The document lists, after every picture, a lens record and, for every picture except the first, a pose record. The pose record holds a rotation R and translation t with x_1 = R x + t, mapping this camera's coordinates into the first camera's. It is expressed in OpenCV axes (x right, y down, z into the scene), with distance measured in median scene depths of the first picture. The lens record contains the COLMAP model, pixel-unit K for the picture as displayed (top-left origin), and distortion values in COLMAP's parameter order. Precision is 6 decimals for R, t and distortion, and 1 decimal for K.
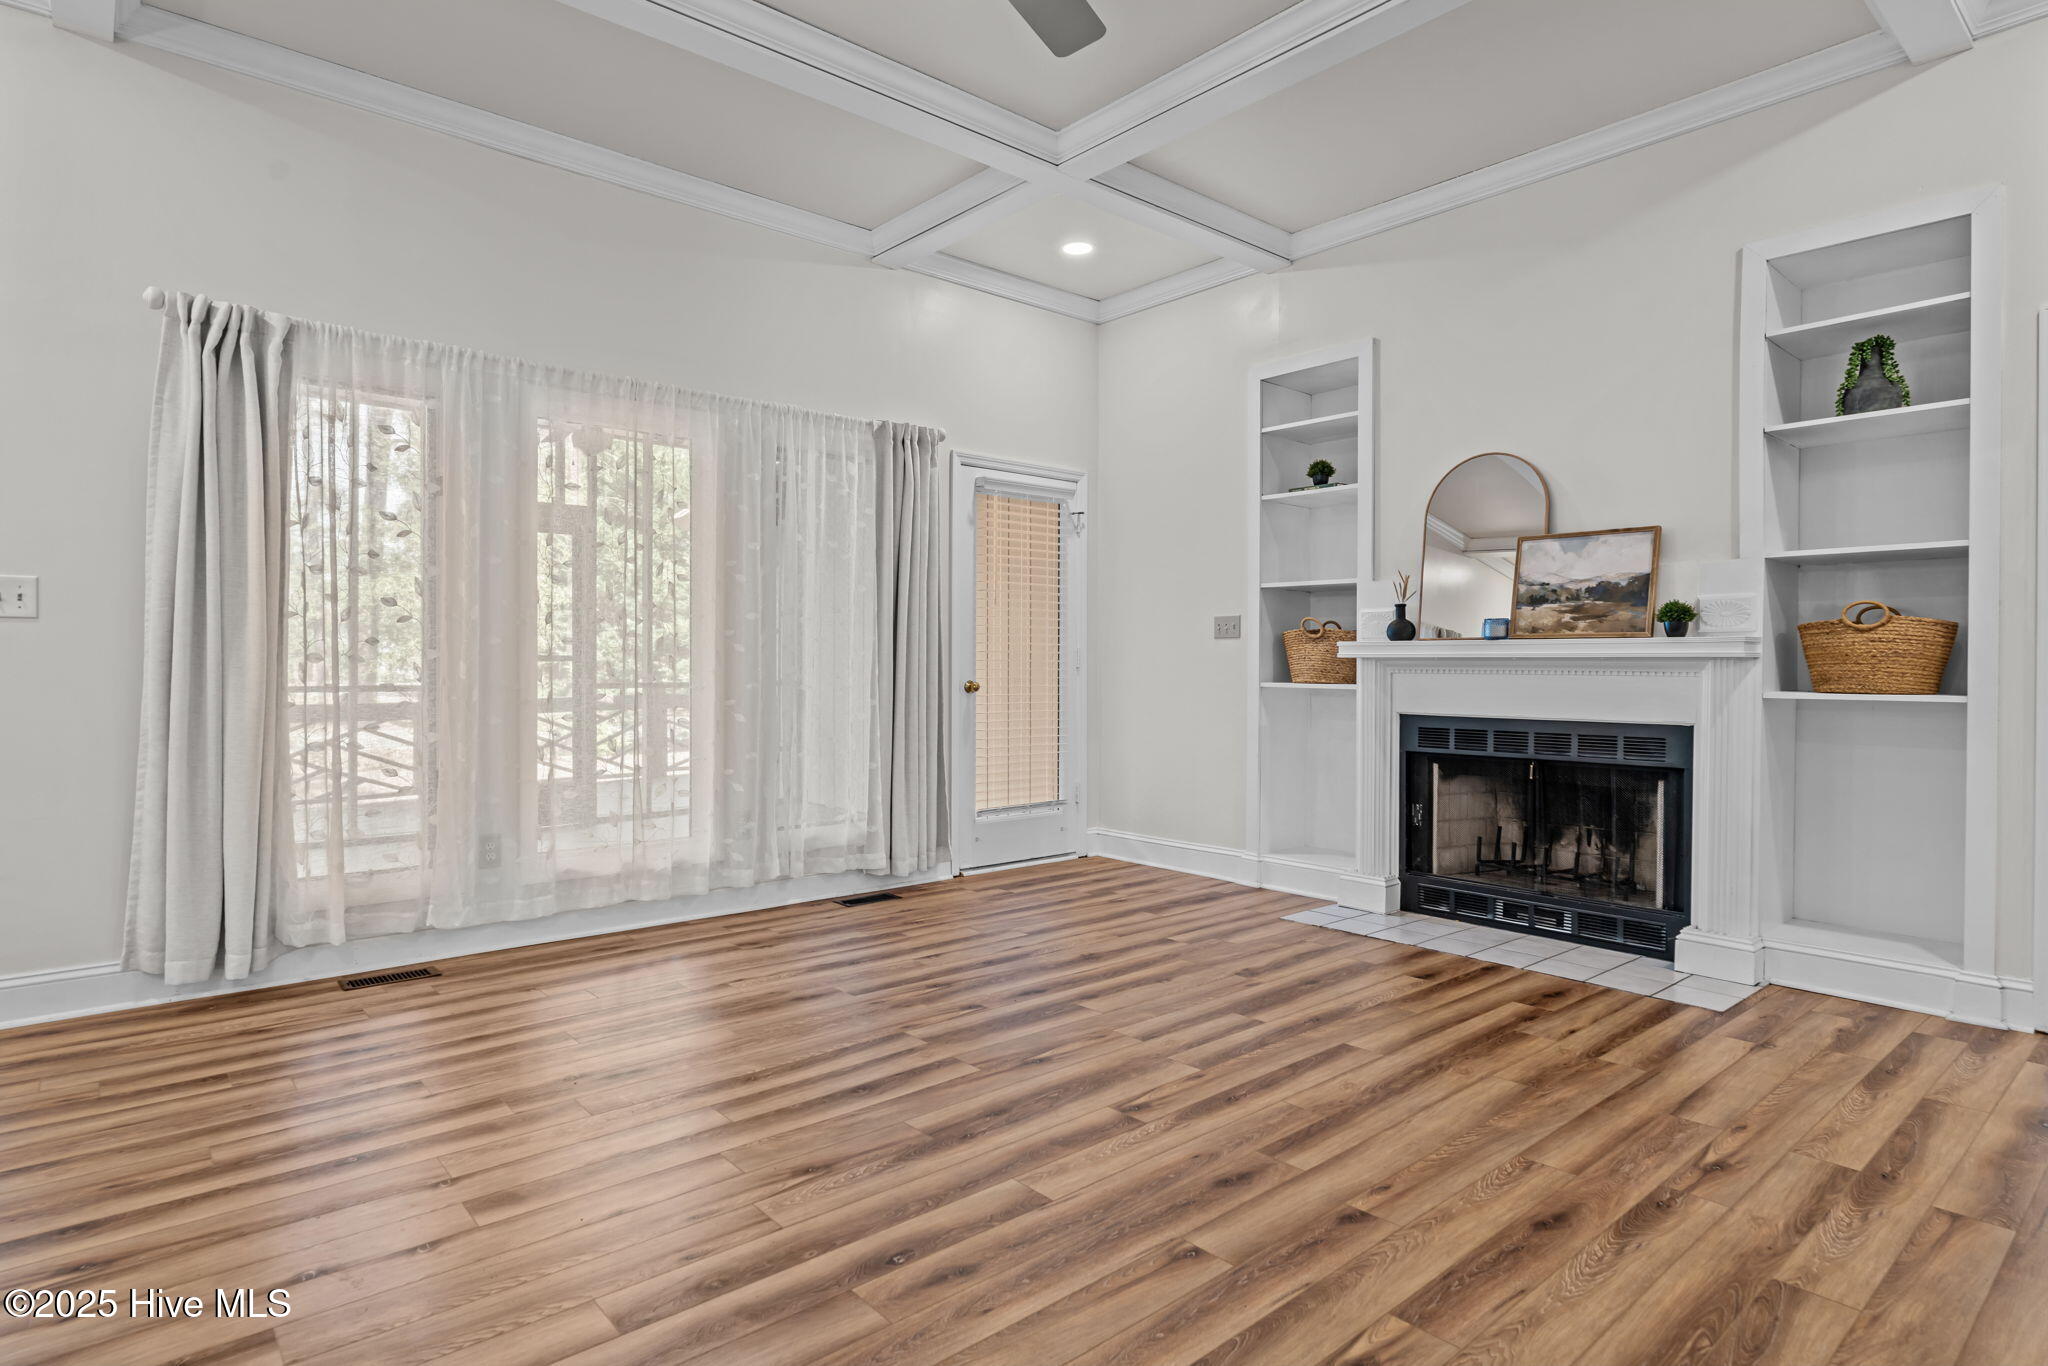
lens RADIAL K [[1087.8, 0, 1021.0], [0, 1087.8, 675.2], [0, 0, 1]] dist [-0.012466, 0.003297]
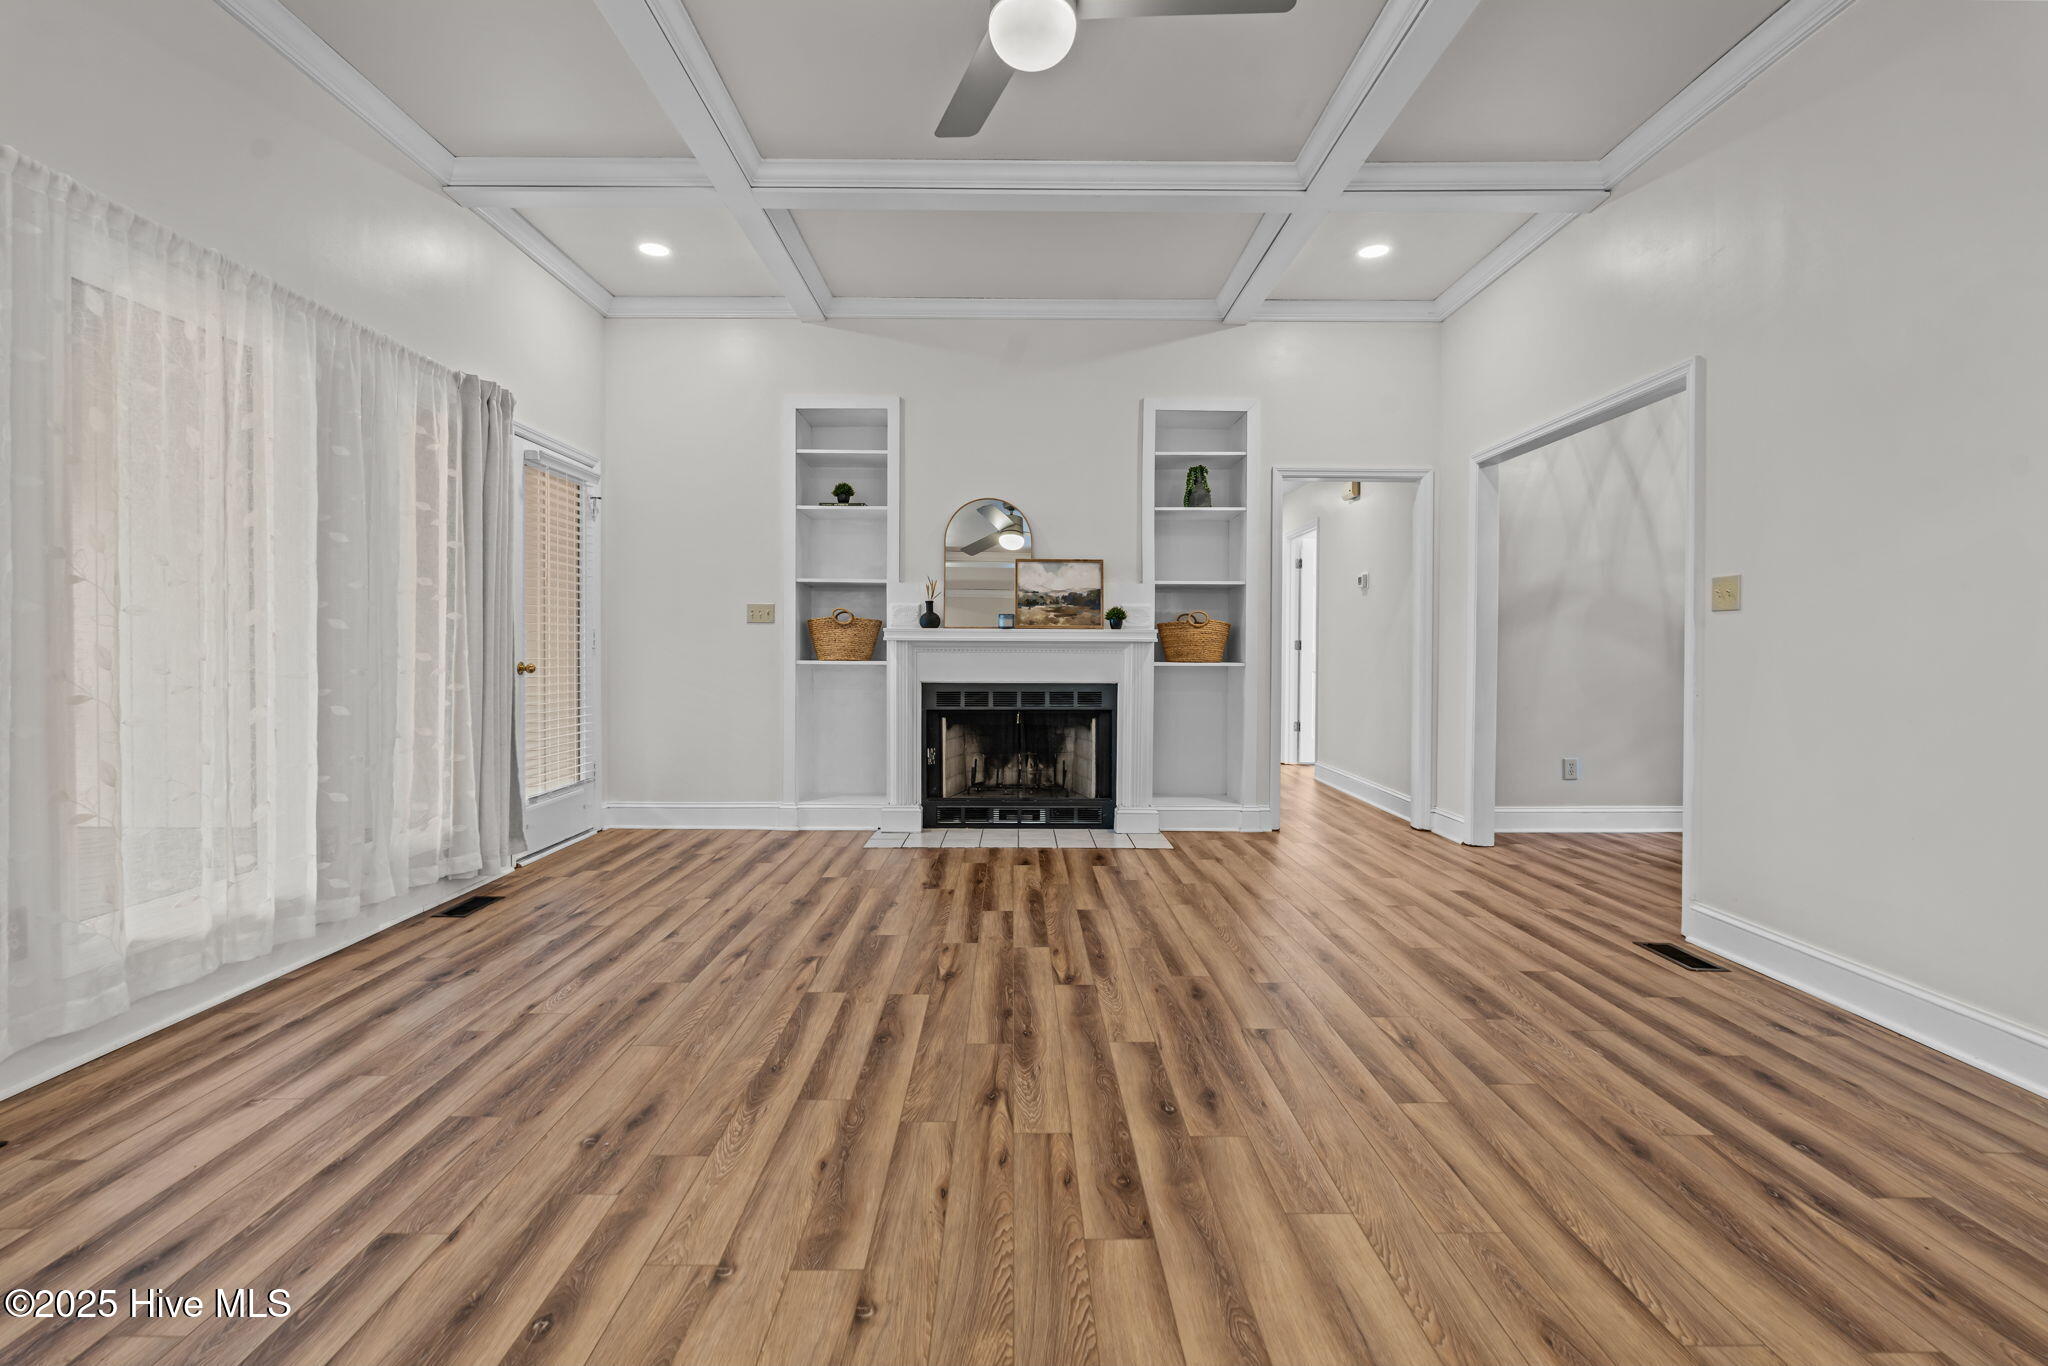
lens RADIAL K [[907.4, 0, 1011.5], [0, 907.4, 664.6], [0, 0, 1]] dist [-0.010215, 0.000115]
pose [[0.655198, -0.014035, 0.755326, -0.553794], [0.005388, 0.999889, 0.013905, -0.002149], [-0.755438, -0.005041, 0.655201, 0.234646]]
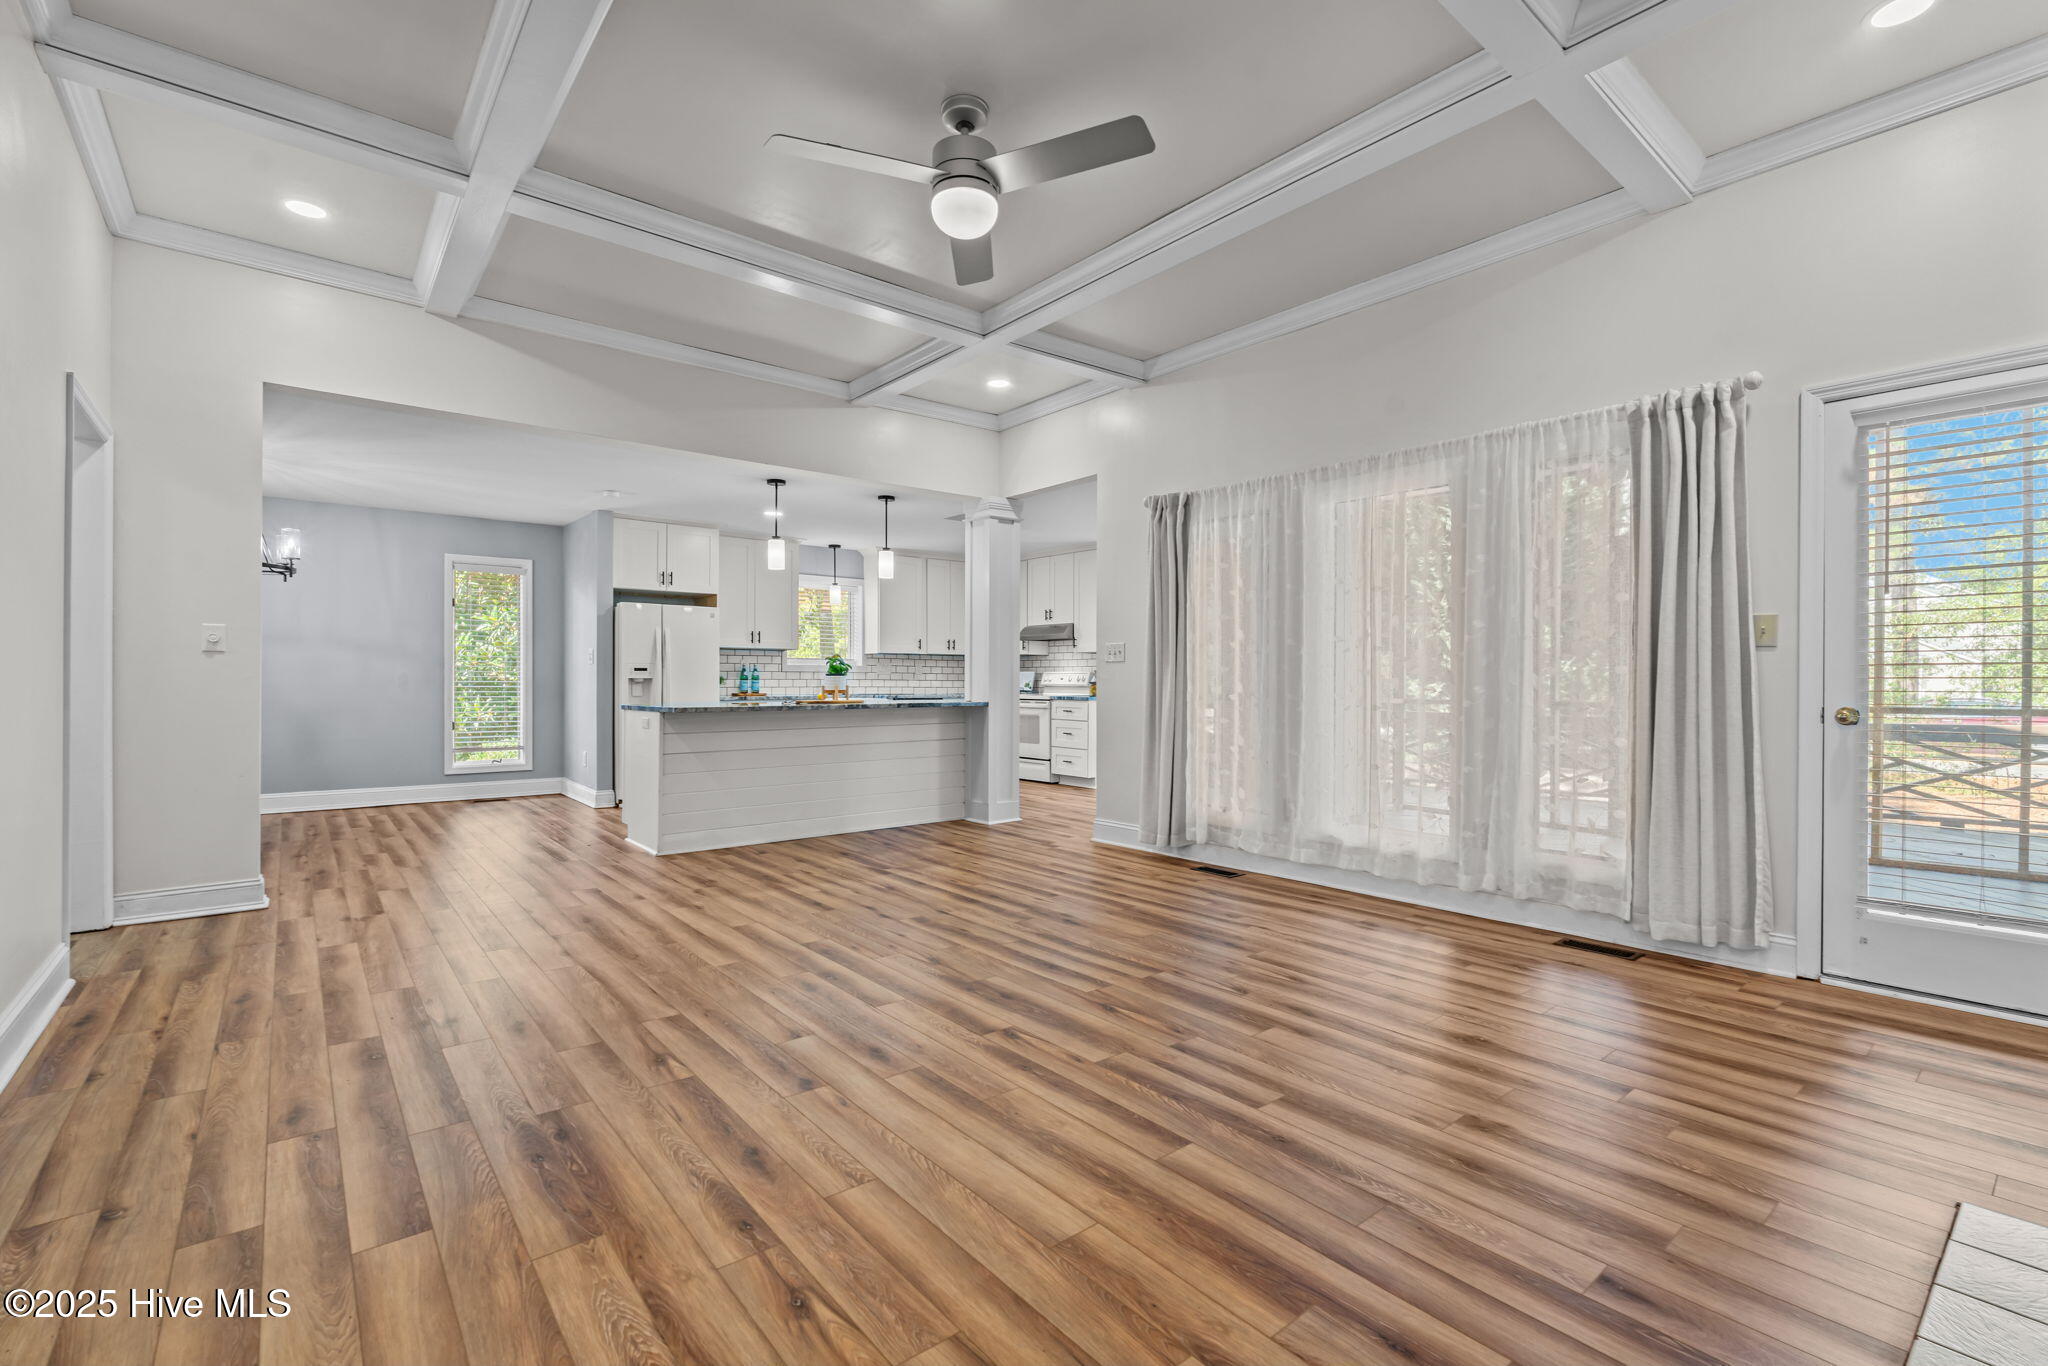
lens RADIAL K [[907.4, 0, 1019.9], [0, 907.4, 681.3], [0, 0, 1]] dist [-0.010215, 0.000115]
pose [[-0.028875, -0.002847, -0.999579, 0.824582], [-0.013306, 0.999908, -0.002464, -0.004730], [0.999494, 0.013229, -0.028911, 0.741011]]
